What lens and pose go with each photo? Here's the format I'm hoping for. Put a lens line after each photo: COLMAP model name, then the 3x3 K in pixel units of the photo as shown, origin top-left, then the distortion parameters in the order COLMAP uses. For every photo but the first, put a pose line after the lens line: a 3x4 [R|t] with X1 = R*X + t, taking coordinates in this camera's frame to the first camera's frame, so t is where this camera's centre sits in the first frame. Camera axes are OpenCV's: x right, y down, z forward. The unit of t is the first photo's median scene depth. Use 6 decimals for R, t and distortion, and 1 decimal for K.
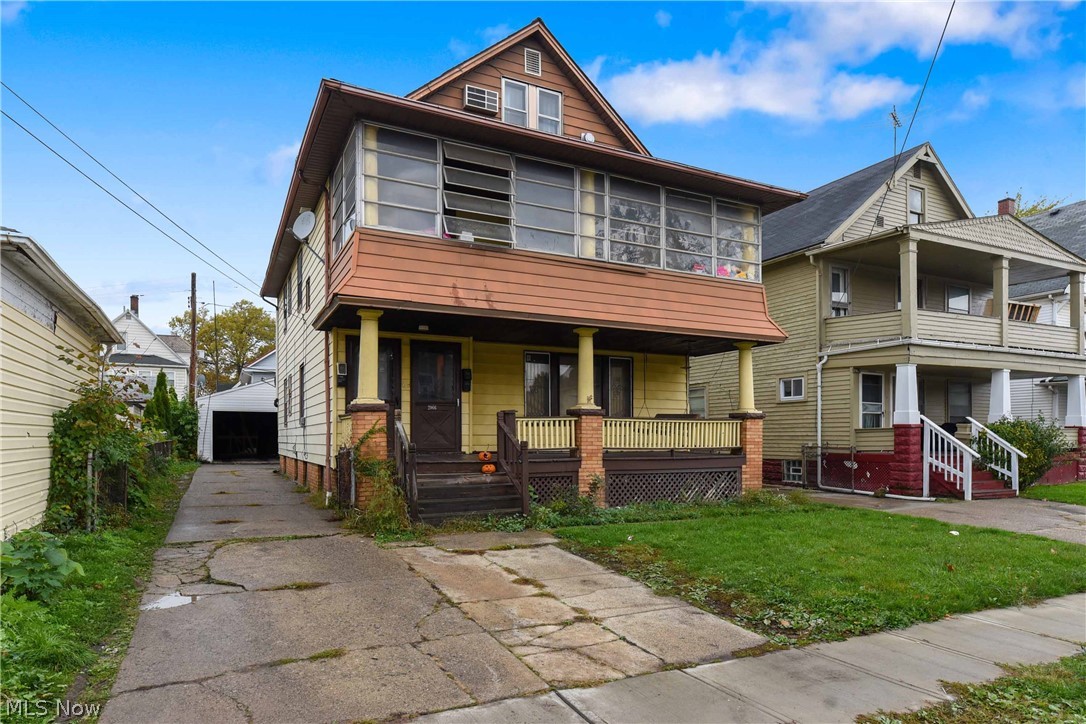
lens RADIAL K [[652.9, 0, 543.6], [0, 652.9, 433.1], [0, 0, 1]] dist [0.004979, 0.000914]
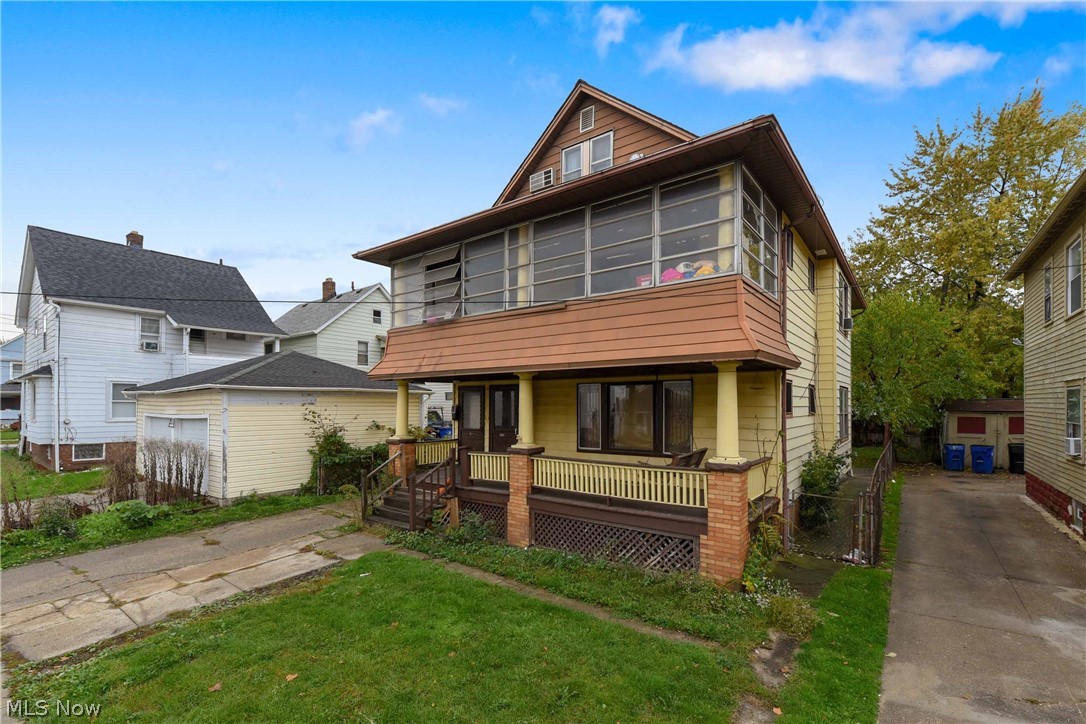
lens RADIAL K [[480.0, 0, 539.7], [0, 480.0, 400.0], [0, 0, 1]] dist [-0.003682, -0.000280]
pose [[0.435974, -0.009894, -0.899905, 0.899597], [0.008591, 0.999940, -0.006832, -0.124246], [0.899918, -0.004753, 0.436032, 0.777999]]
